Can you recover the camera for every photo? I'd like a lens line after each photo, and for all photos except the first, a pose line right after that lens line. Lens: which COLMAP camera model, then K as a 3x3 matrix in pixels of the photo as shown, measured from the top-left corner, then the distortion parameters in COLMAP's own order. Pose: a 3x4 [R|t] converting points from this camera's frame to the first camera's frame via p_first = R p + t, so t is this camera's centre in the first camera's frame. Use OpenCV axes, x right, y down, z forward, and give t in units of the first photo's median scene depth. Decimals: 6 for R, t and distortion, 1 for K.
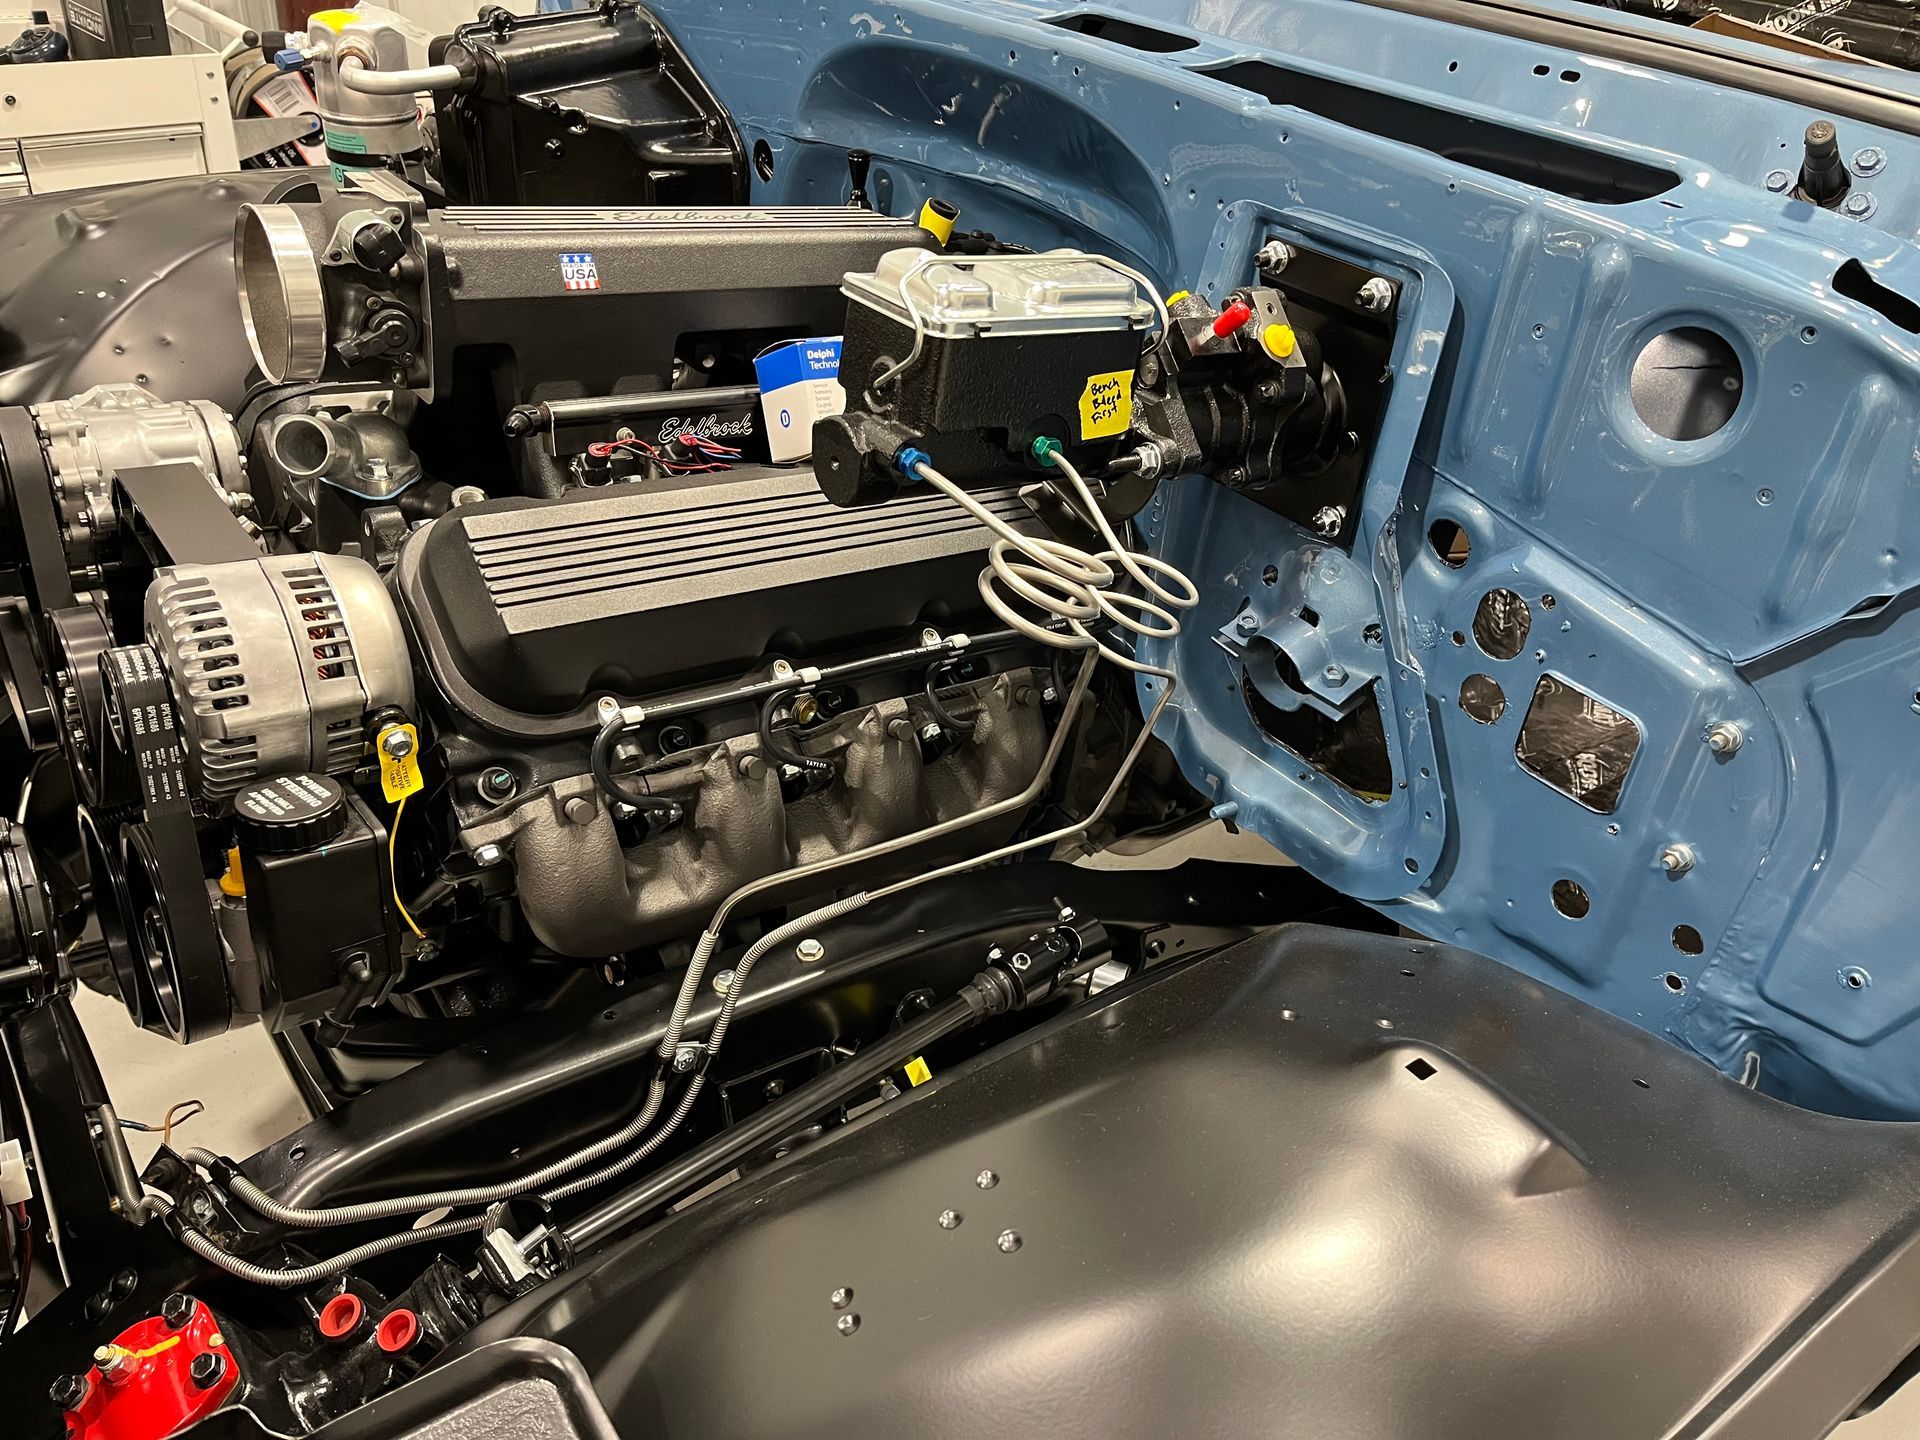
lens RADIAL K [[1464.0, 0, 961.4], [0, 1464.0, 758.8], [0, 0, 1]] dist [0.036051, -0.041970]
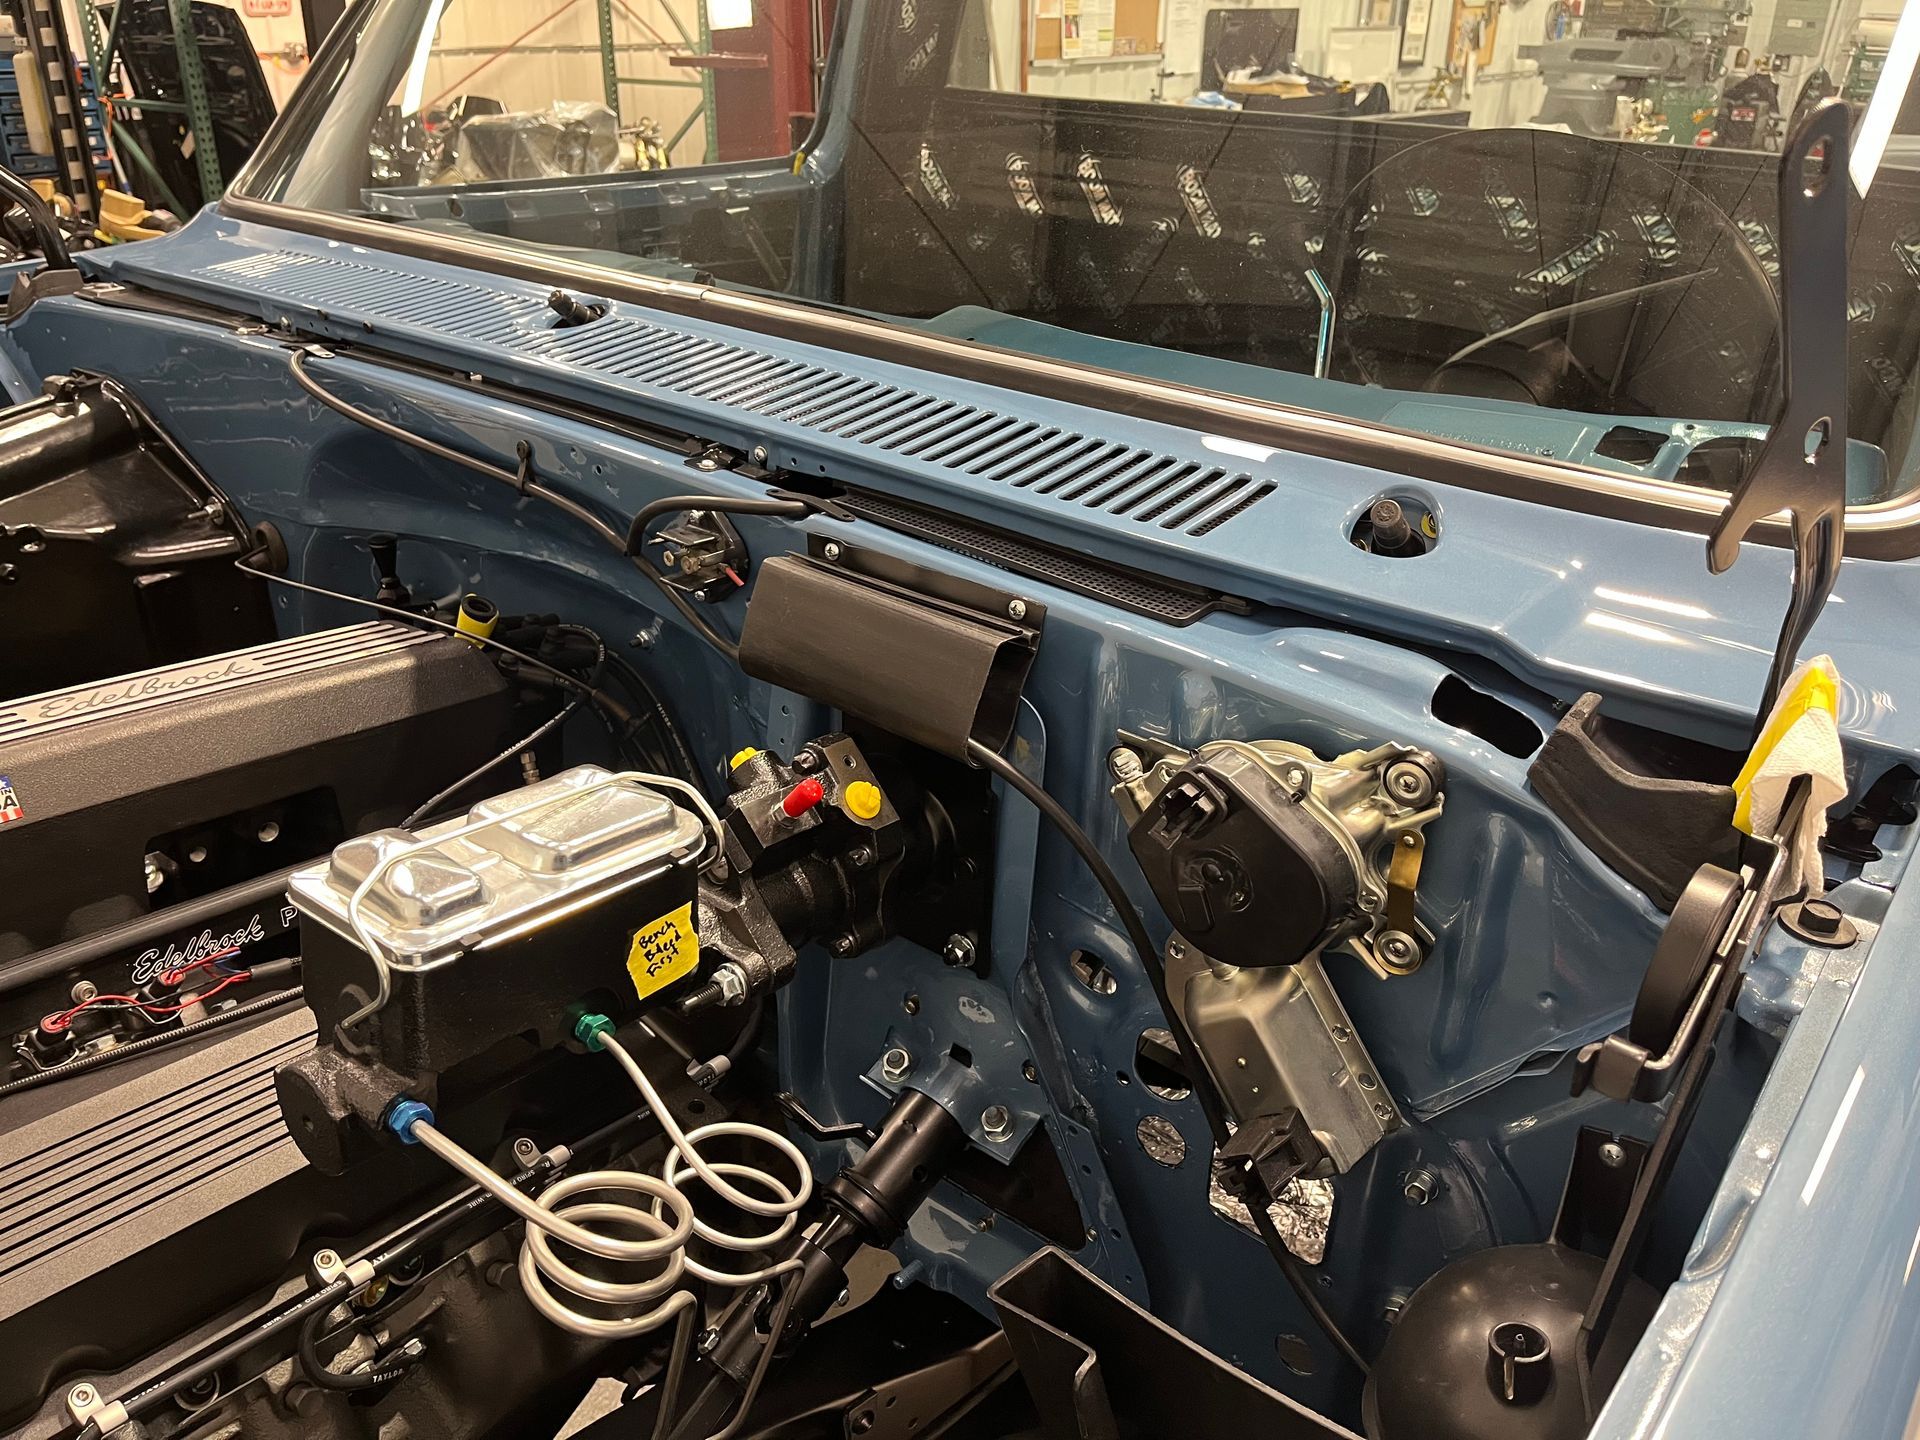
lens RADIAL K [[1464.0, 0, 955.4], [0, 1464.0, 746.9], [0, 0, 1]] dist [0.036051, -0.041970]
pose [[0.967163, -0.154508, 0.201799, 0.099492], [0.174838, 0.980743, -0.087034, -0.231667], [-0.184466, 0.119458, 0.975552, 0.144883]]
